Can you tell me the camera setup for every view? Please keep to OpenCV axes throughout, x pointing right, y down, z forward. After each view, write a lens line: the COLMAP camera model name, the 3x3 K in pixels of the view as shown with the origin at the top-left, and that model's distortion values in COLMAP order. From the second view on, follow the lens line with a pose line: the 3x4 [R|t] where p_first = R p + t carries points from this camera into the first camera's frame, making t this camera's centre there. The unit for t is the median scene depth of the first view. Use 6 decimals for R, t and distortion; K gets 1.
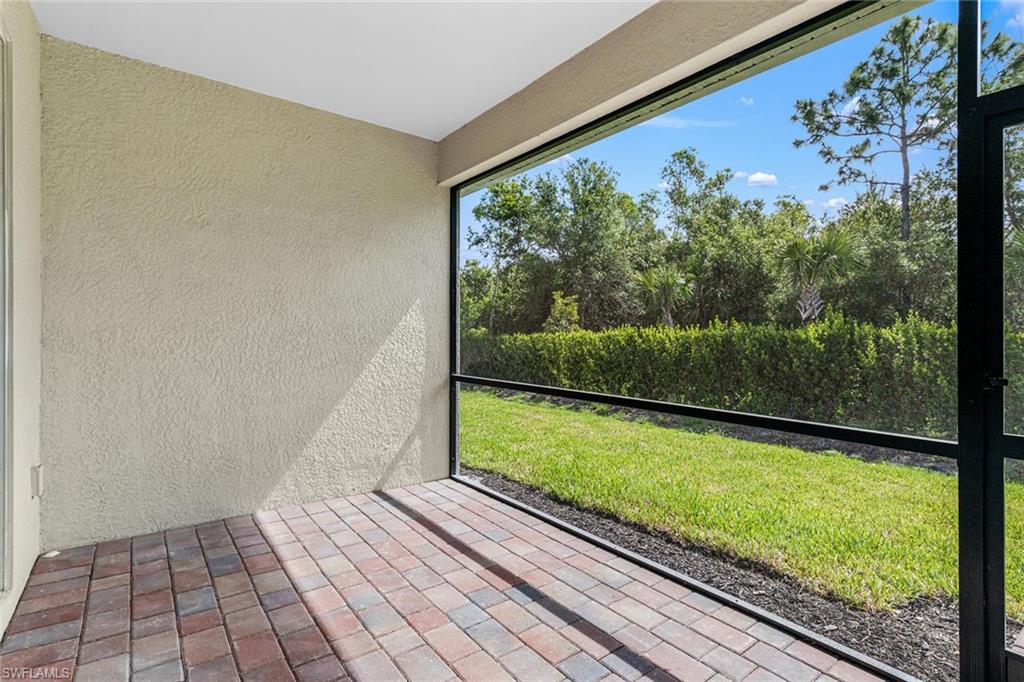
lens RADIAL K [[503.4, 0, 508.4], [0, 503.4, 338.4], [0, 0, 1]] dist [0.002089, -0.000302]
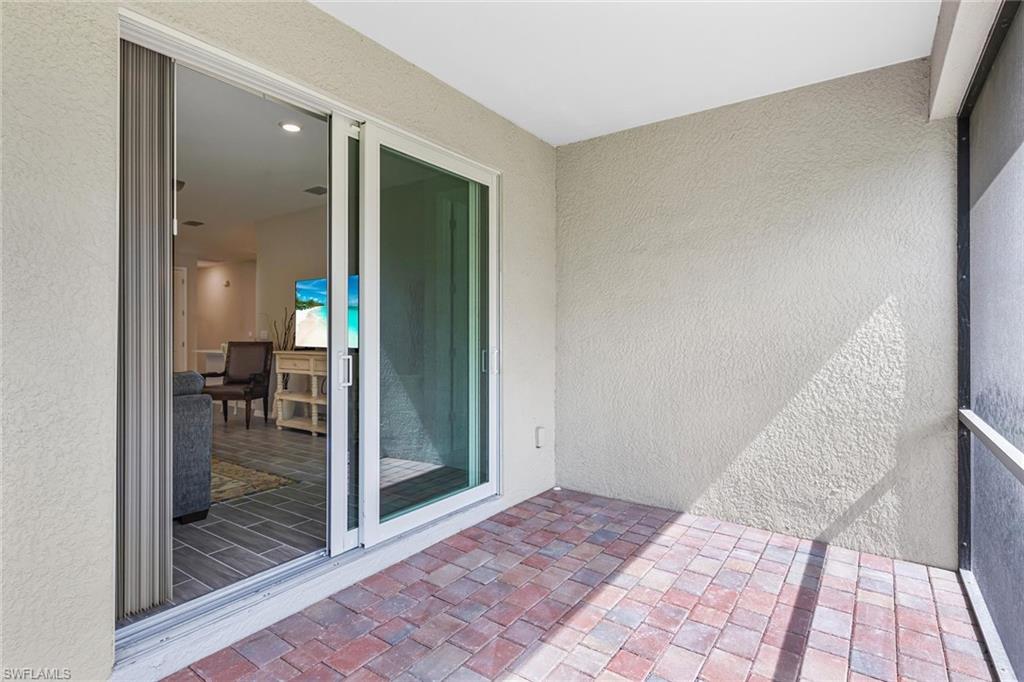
lens RADIAL K [[503.4, 0, 506.7], [0, 503.4, 340.1], [0, 0, 1]] dist [0.002089, -0.000302]
pose [[0.297076, 0.002686, -0.954850, 0.433193], [-0.008210, 0.999966, 0.000259, -0.014839], [0.954818, 0.007762, 0.297088, 0.357496]]
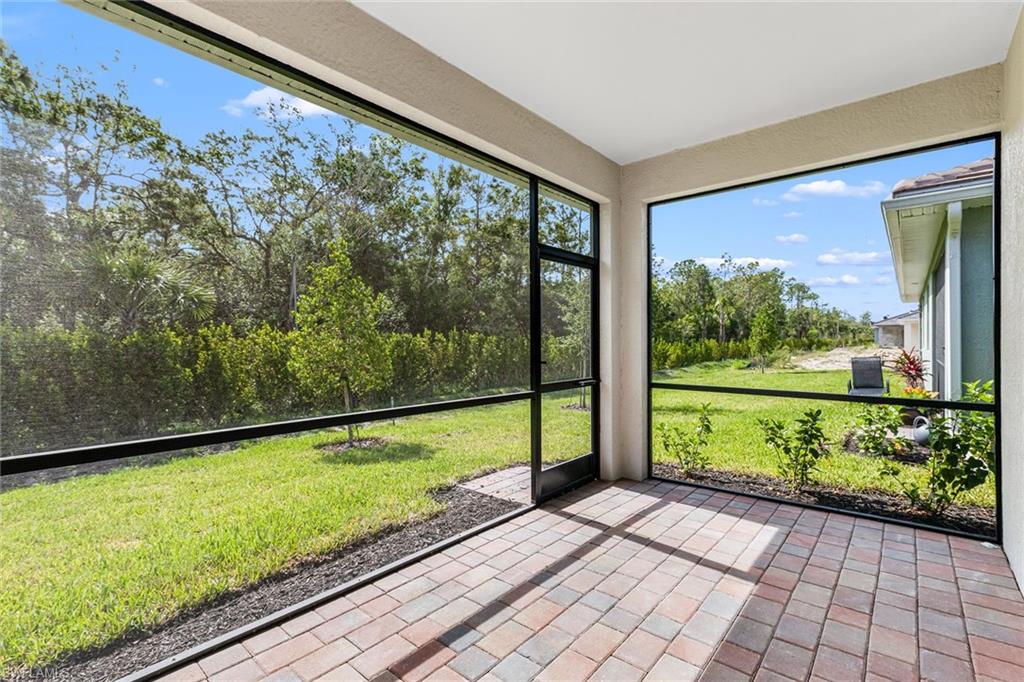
lens RADIAL K [[463.3, 0, 513.1], [0, 463.3, 343.6], [0, 0, 1]] dist [0.008053, -0.000356]
pose [[-0.226770, -0.003834, 0.973941, -0.581990], [0.008357, 0.999948, 0.005882, -0.010277], [-0.973913, 0.009473, -0.226726, 0.808198]]
